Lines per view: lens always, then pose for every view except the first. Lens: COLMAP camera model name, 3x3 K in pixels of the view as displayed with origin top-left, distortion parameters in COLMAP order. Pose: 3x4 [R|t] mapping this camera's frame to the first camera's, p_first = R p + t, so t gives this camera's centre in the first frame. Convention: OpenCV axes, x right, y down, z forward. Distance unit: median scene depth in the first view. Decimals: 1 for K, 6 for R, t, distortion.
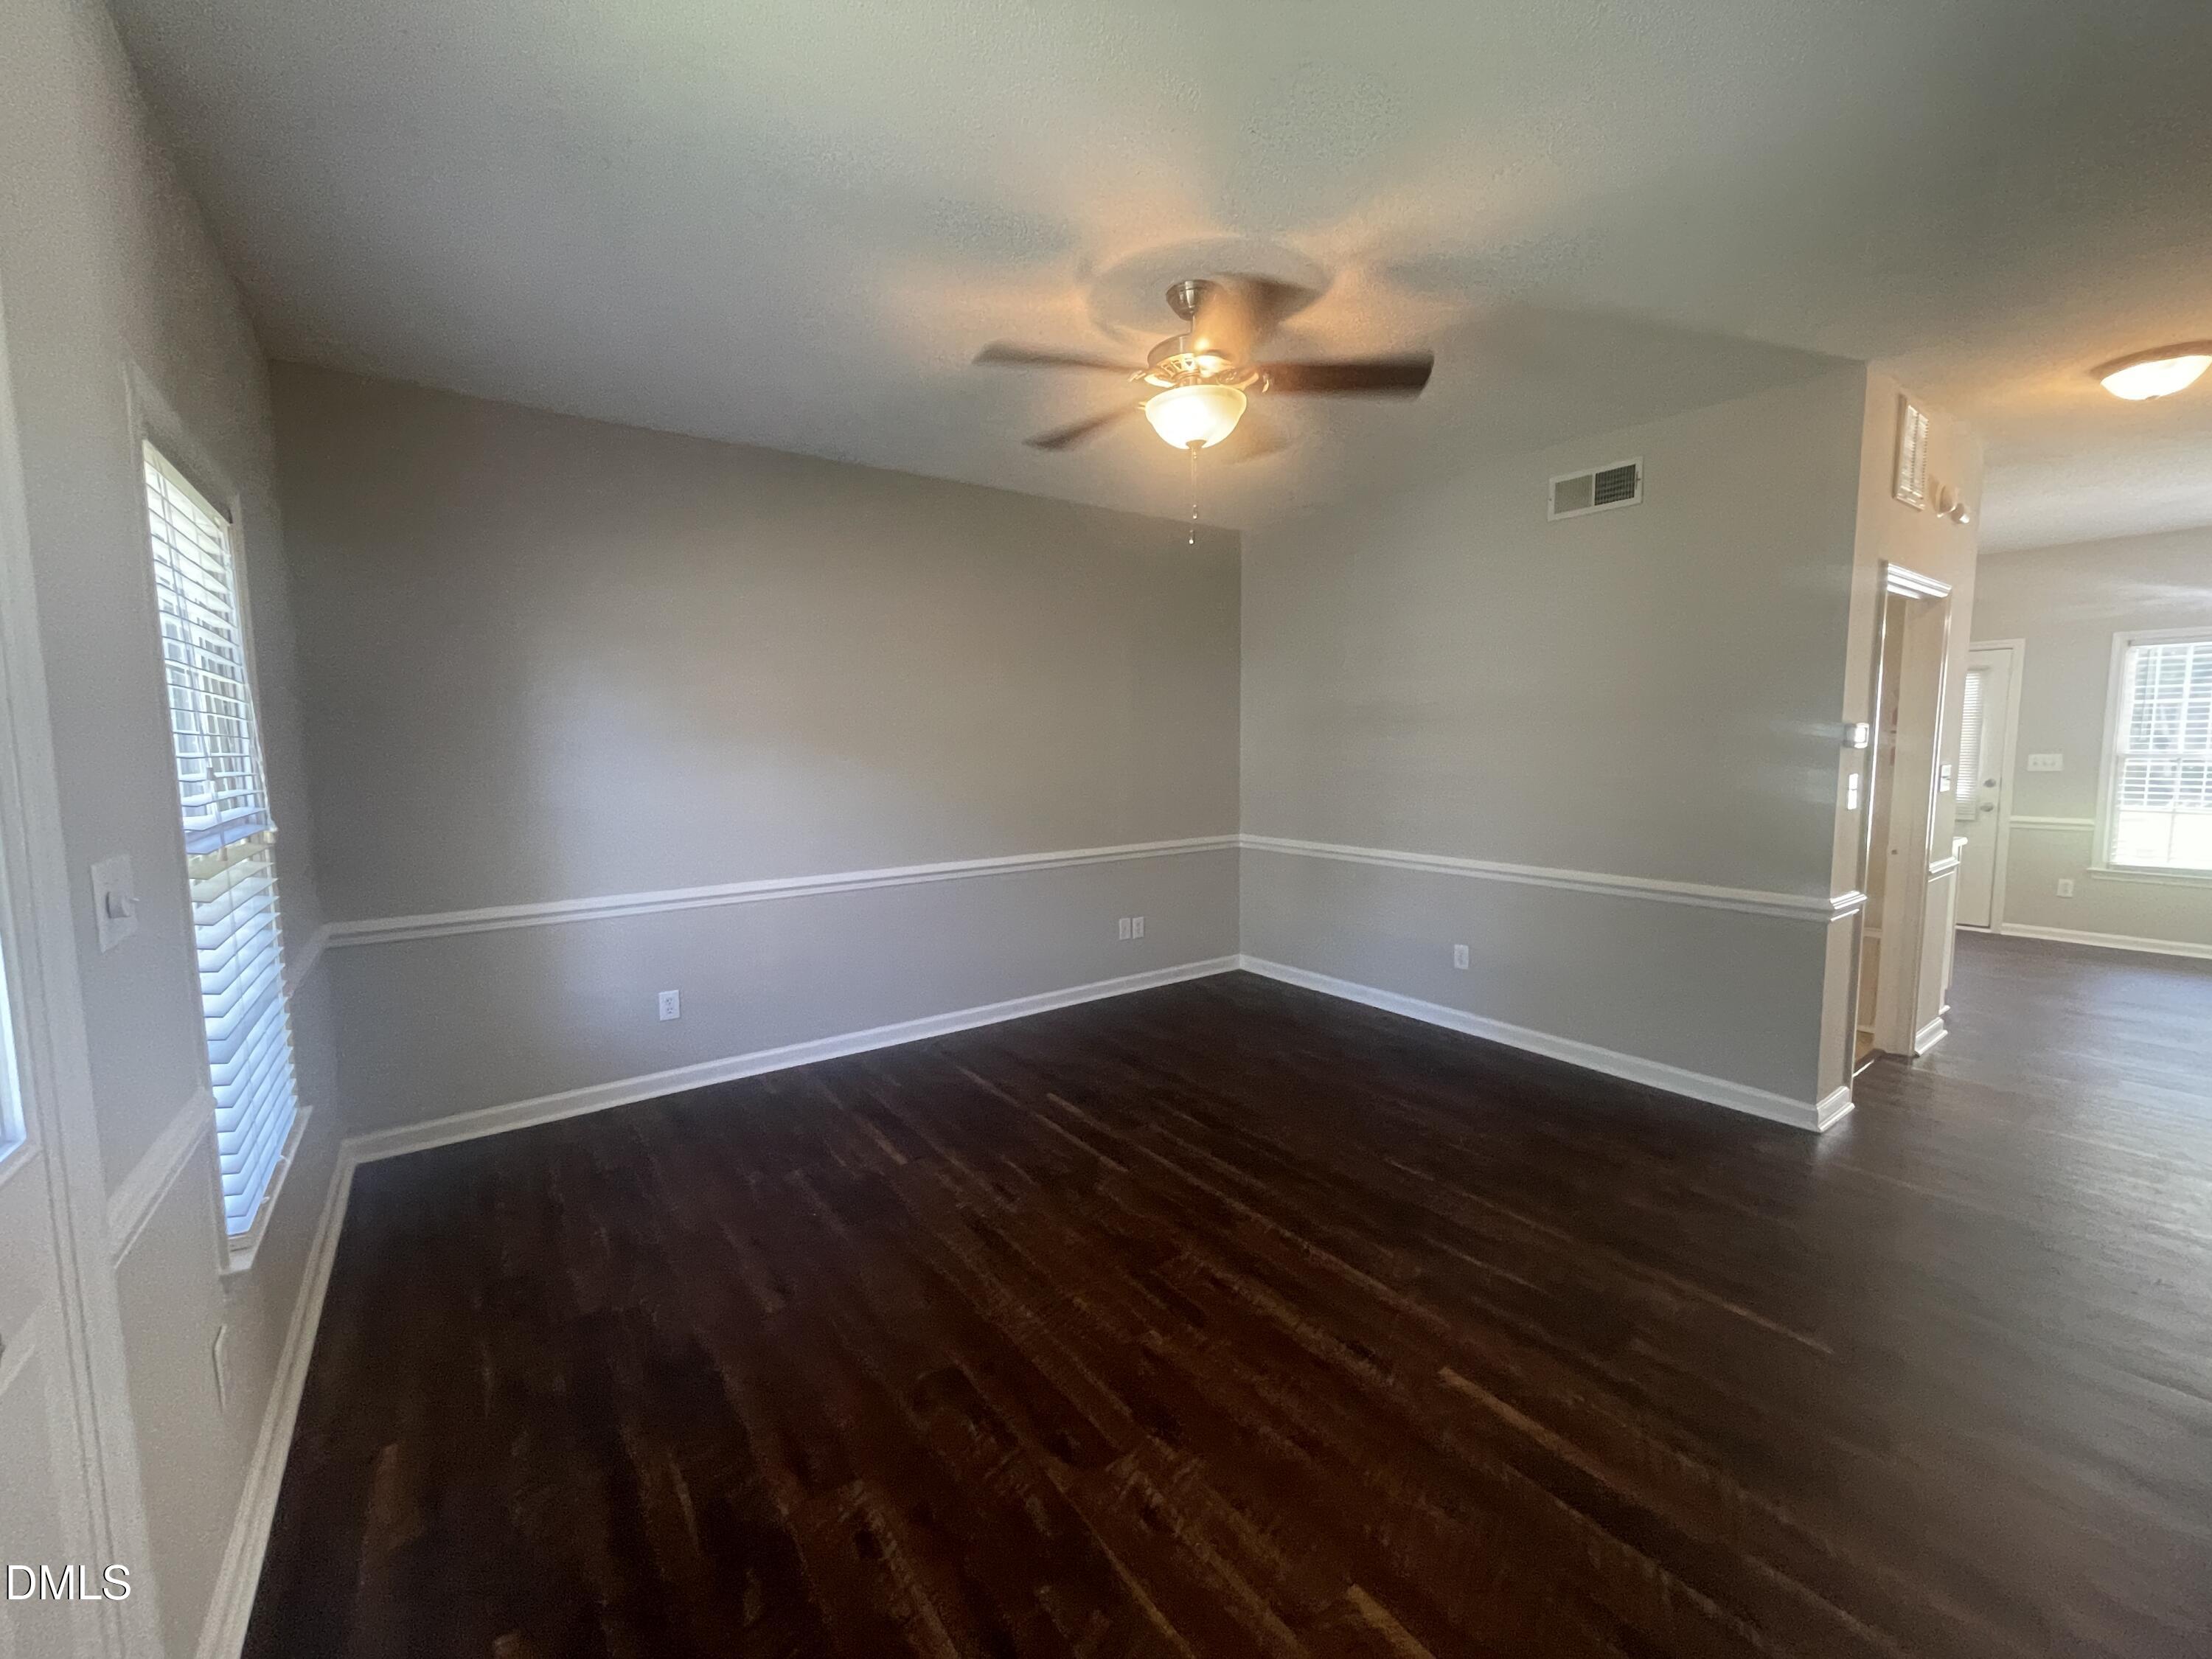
lens RADIAL K [[899.1, 0, 1106.0], [0, 899.1, 829.5], [0, 0, 1]] dist [0.014109, 0.000066]
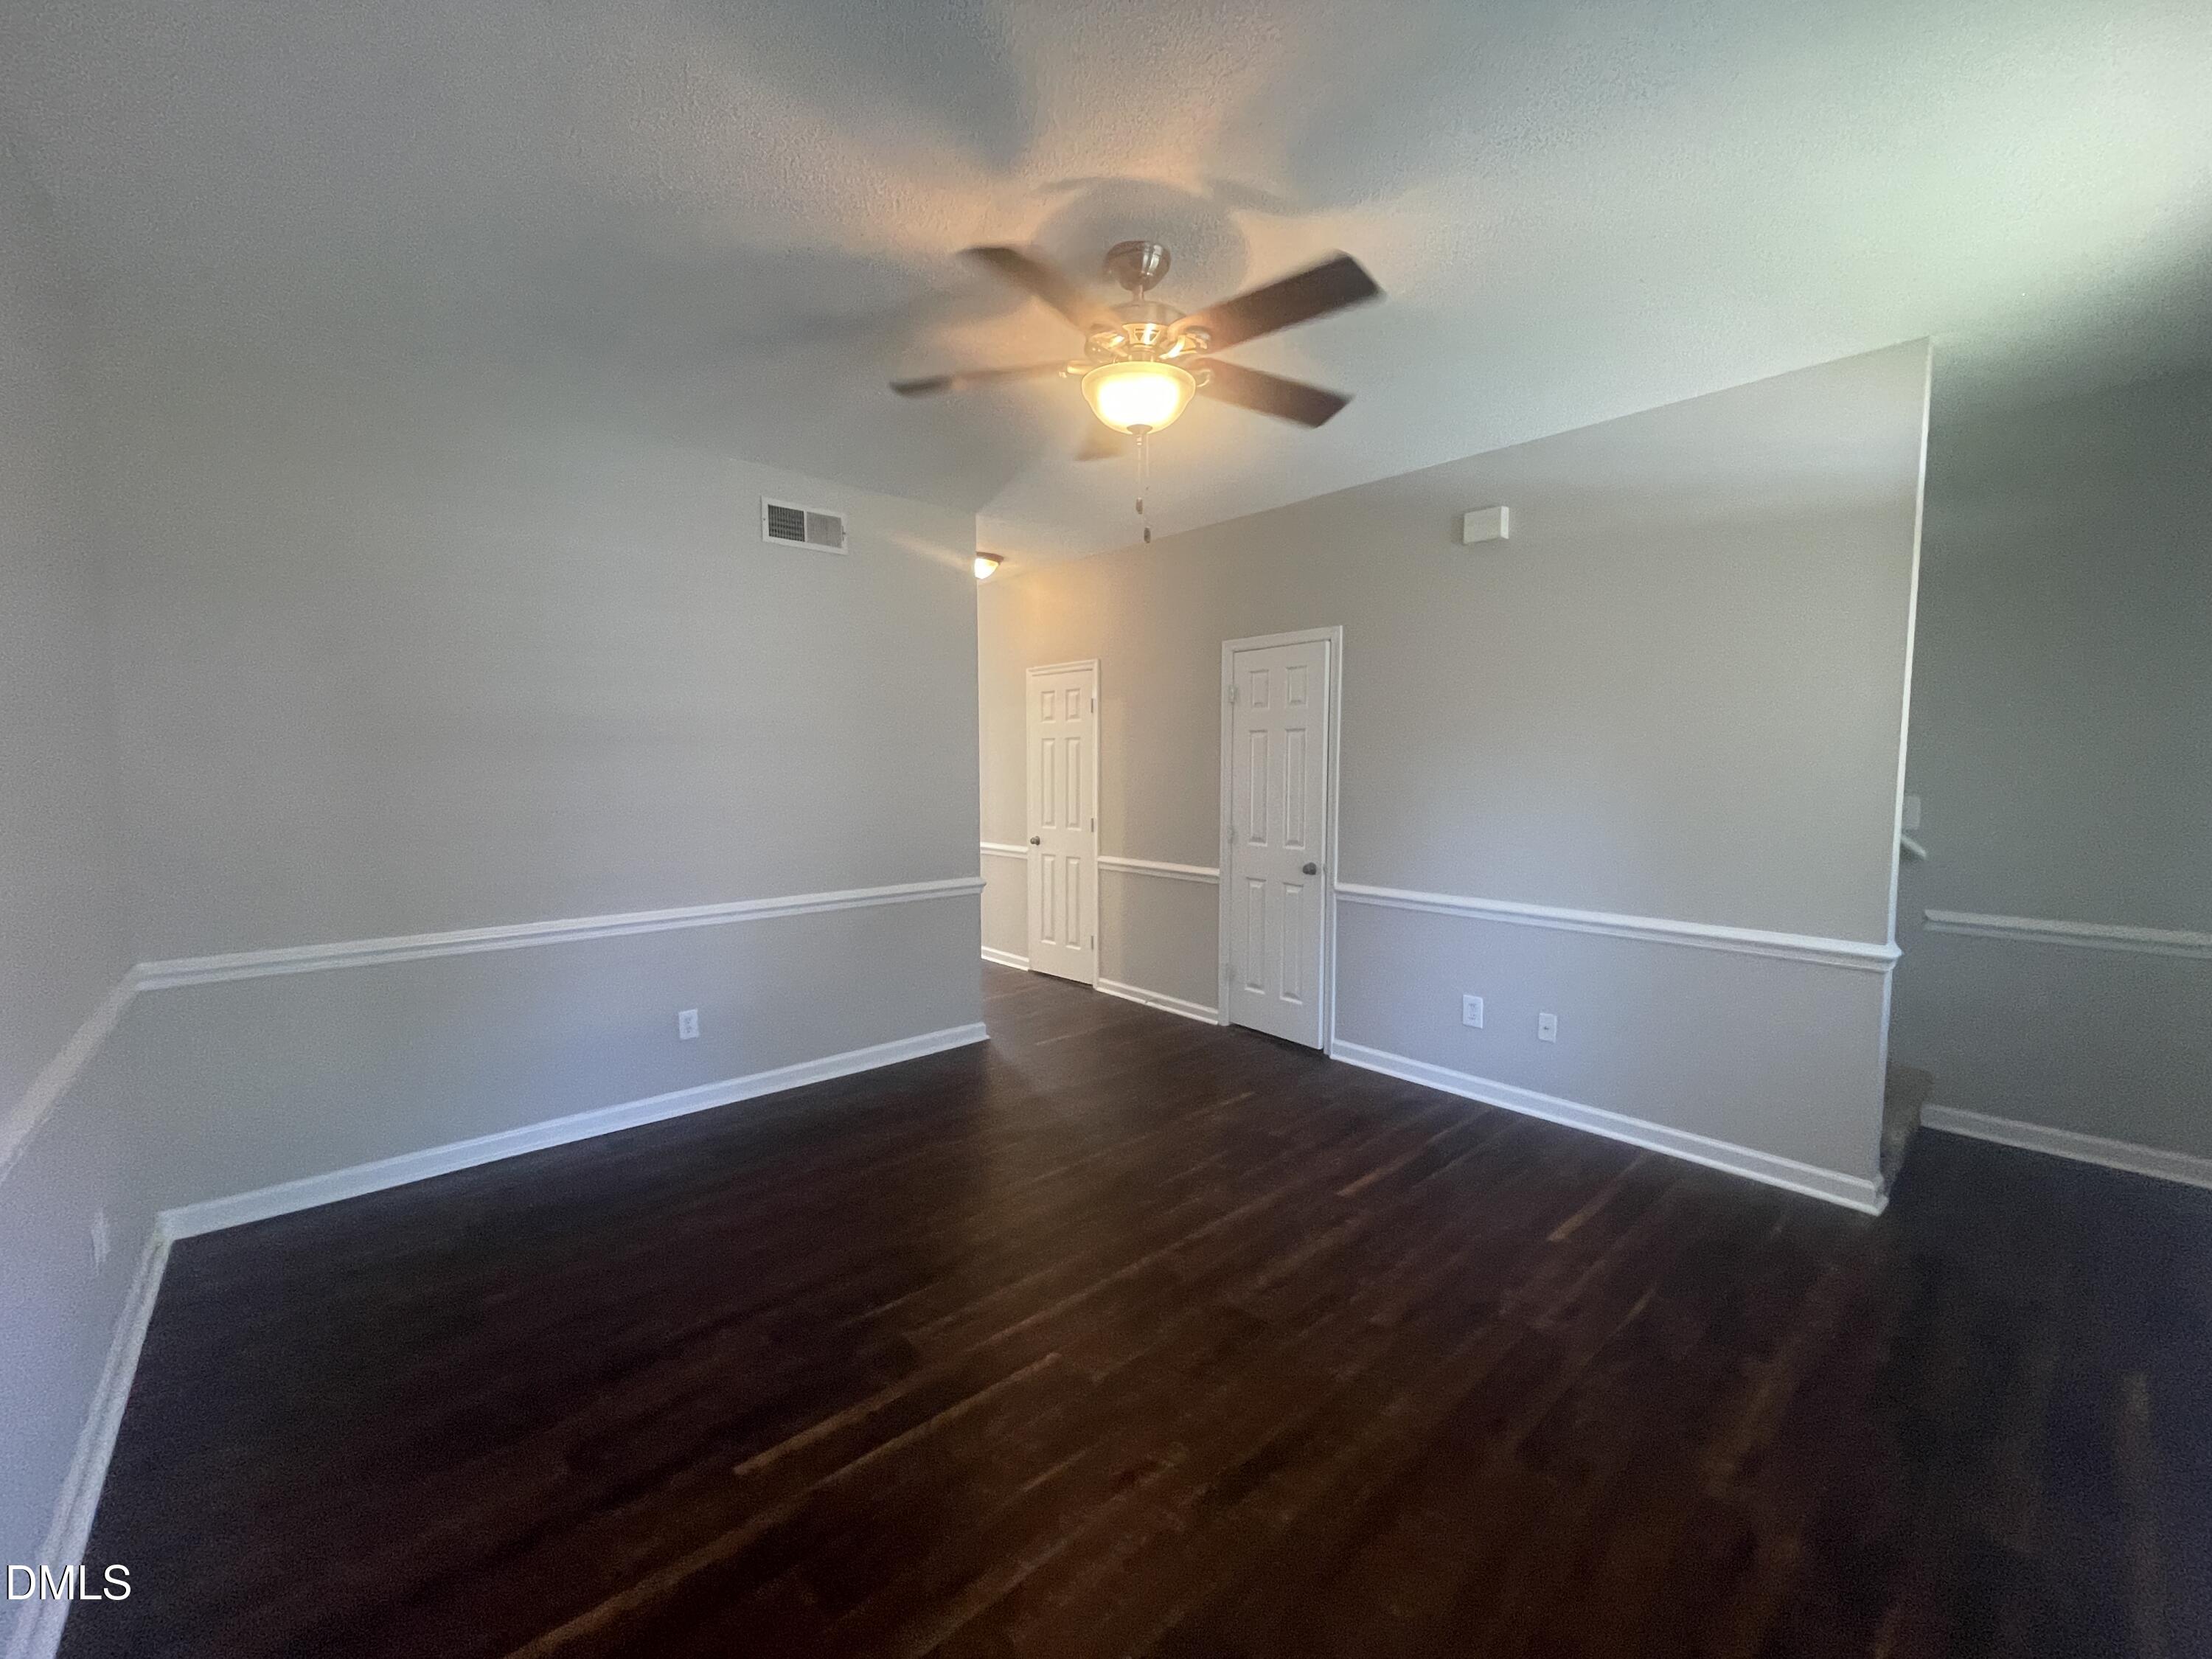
lens RADIAL K [[899.1, 0, 1106.0], [0, 899.1, 829.5], [0, 0, 1]] dist [0.014109, 0.000066]
pose [[-0.094810, -0.070298, 0.993010, -0.639602], [0.099173, 0.991874, 0.079686, -0.092635], [-0.990543, 0.106035, -0.087068, 0.915375]]
